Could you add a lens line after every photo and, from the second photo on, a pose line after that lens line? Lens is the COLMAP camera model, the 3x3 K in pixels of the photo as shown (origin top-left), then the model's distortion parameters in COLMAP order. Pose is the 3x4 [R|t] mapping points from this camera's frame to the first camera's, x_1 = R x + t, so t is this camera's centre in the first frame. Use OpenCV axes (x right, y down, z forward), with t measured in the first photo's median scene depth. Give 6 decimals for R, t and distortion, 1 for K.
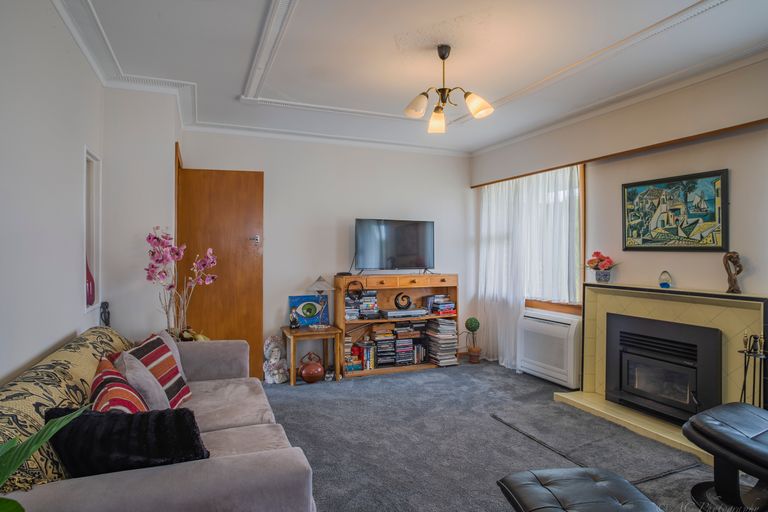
lens RADIAL K [[449.3, 0, 382.4], [0, 449.3, 256.1], [0, 0, 1]] dist [-0.024243, 0.005142]
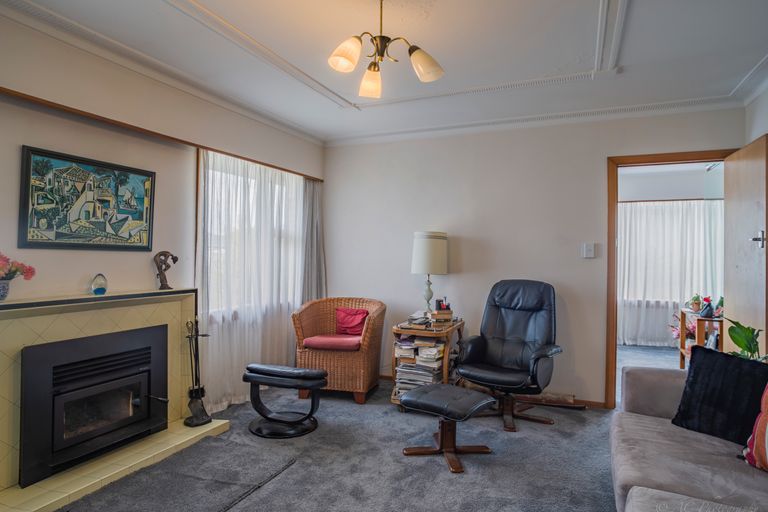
lens RADIAL K [[449.3, 0, 382.8], [0, 449.3, 253.6], [0, 0, 1]] dist [-0.024243, 0.005142]
pose [[-0.684641, -0.004136, 0.728869, -0.330098], [-0.002630, 0.999991, 0.003204, -0.008070], [-0.728876, 0.000277, -0.684646, 1.204957]]
